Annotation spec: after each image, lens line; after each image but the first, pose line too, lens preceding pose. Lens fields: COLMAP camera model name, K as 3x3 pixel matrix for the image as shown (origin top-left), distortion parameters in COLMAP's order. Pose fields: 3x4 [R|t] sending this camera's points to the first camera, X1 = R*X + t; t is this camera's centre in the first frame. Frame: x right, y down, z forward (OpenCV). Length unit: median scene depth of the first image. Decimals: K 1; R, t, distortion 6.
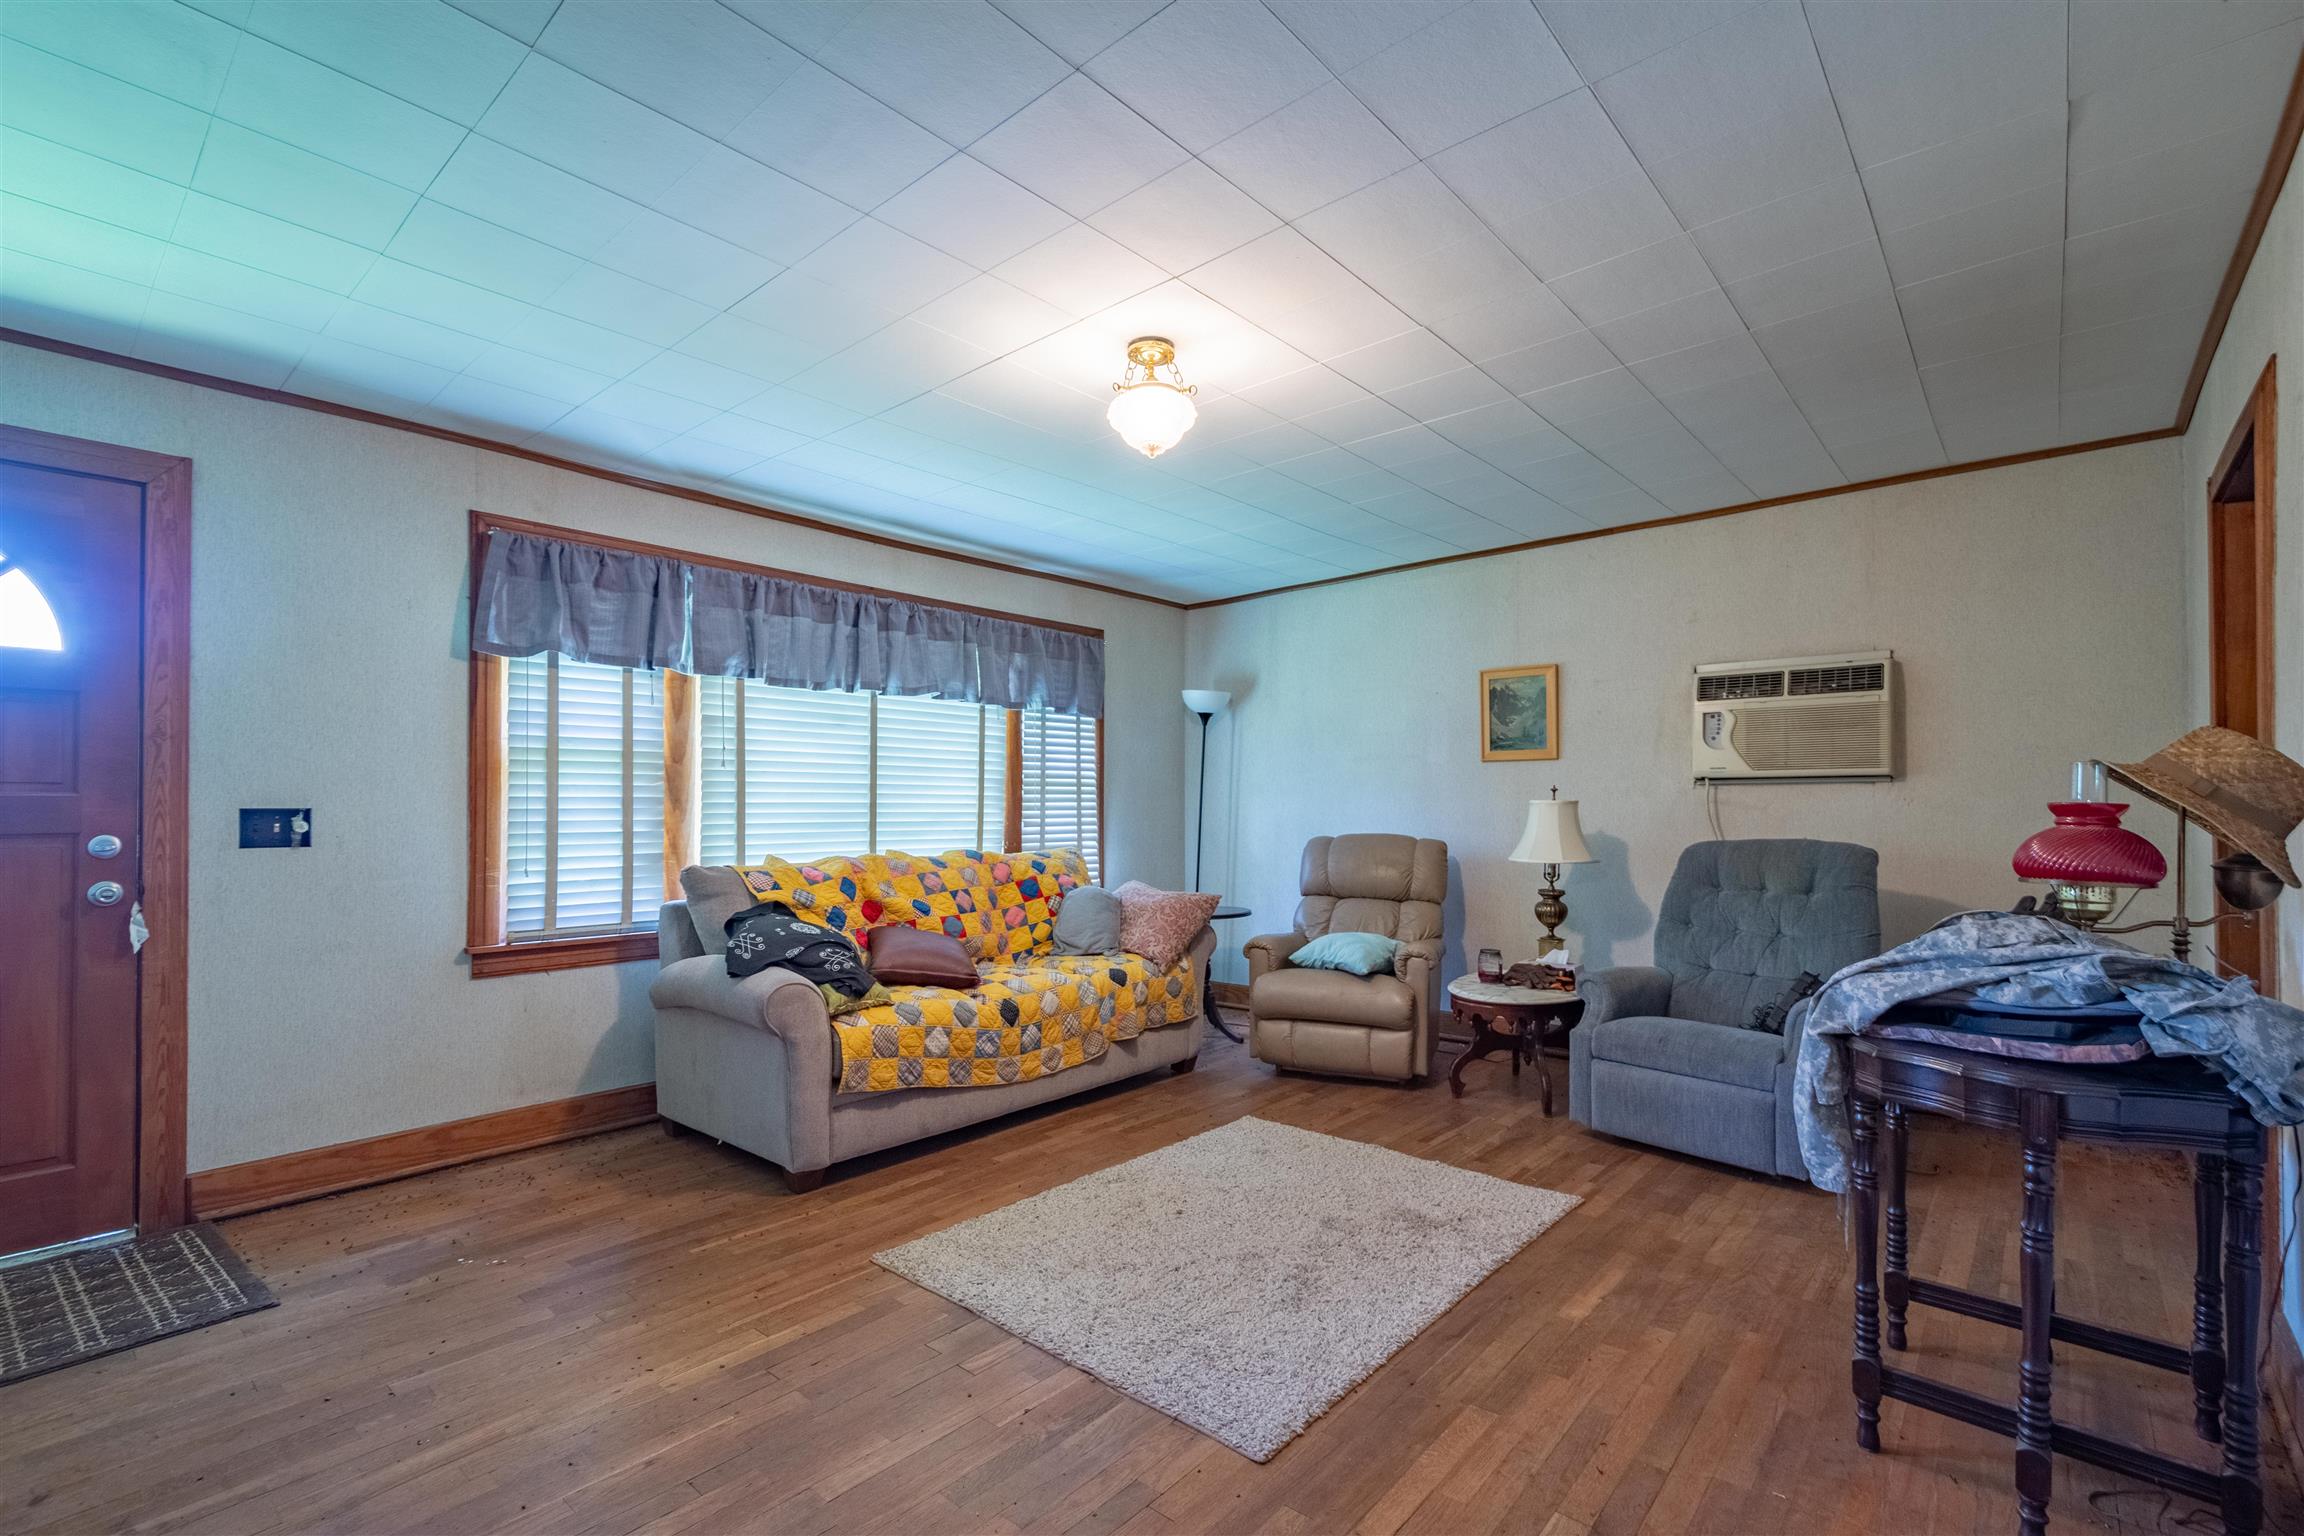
lens RADIAL K [[1040.3, 0, 1190.3], [0, 1040.3, 789.7], [0, 0, 1]] dist [-0.031086, -0.004598]
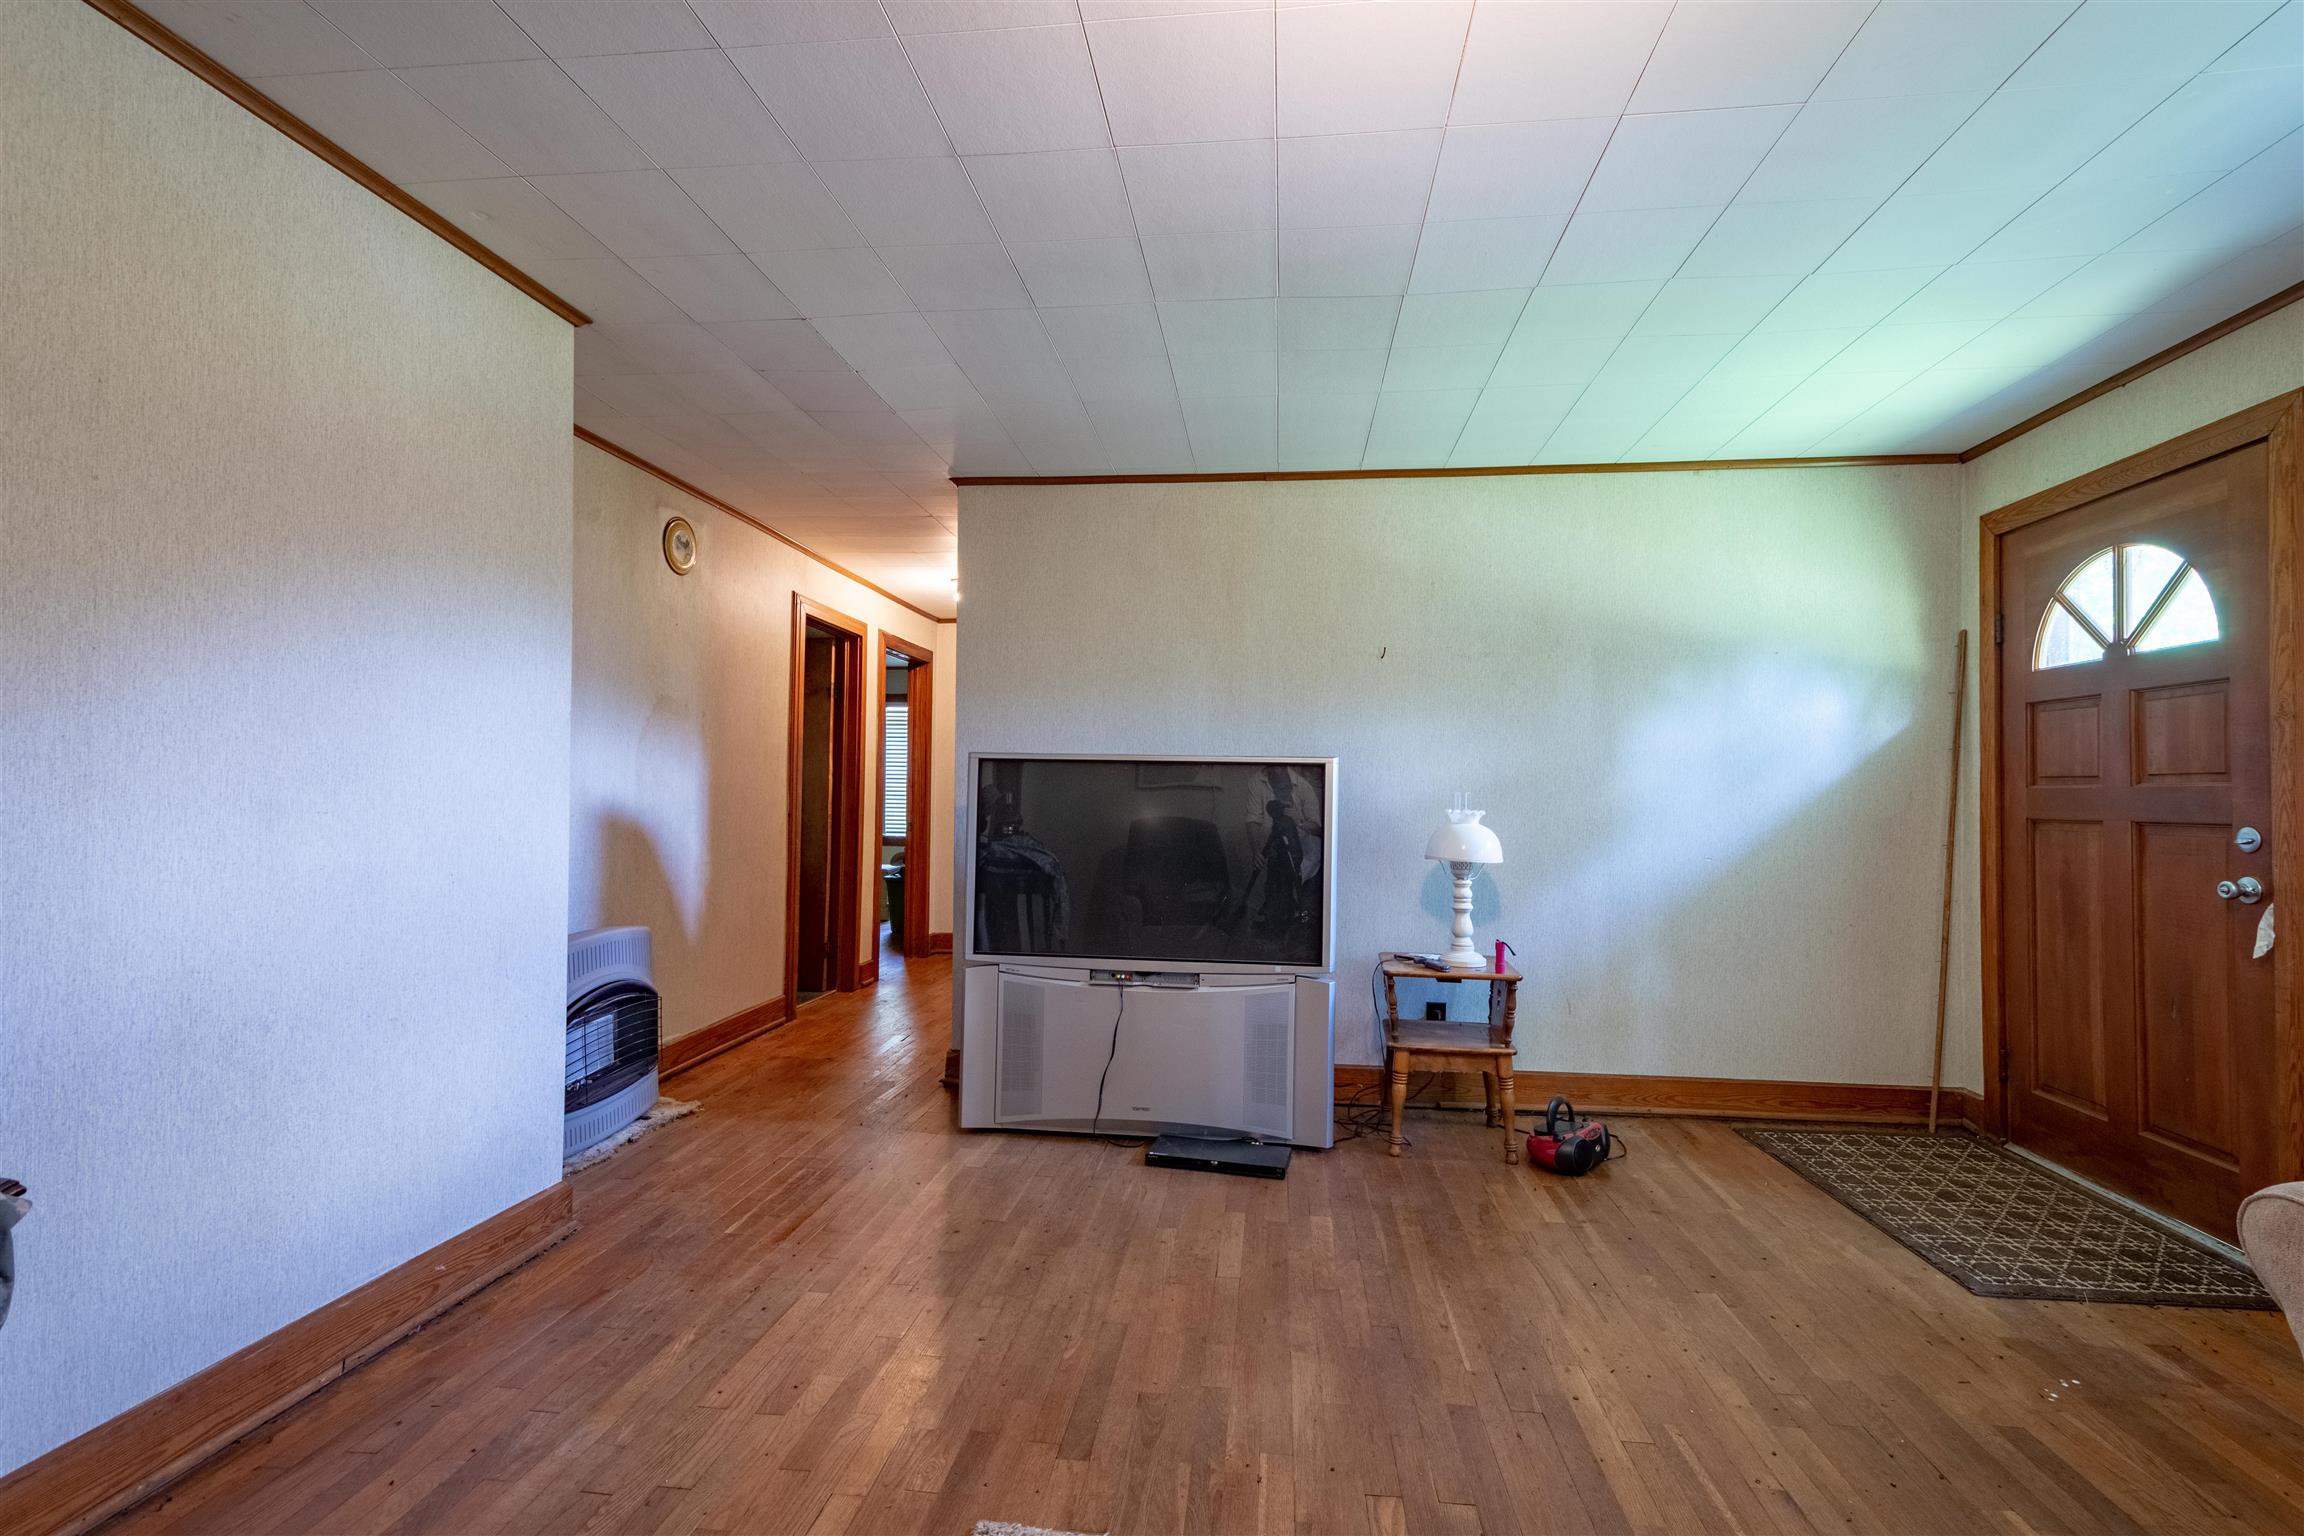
lens RADIAL K [[1013.1, 0, 1160.5], [0, 1013.1, 778.1], [0, 0, 1]] dist [-0.002416, -0.000505]
pose [[-0.841720, -0.006266, -0.539878, 0.301478], [0.001731, 0.999896, -0.014303, 0.011786], [0.539912, -0.012973, -0.841622, 1.327048]]
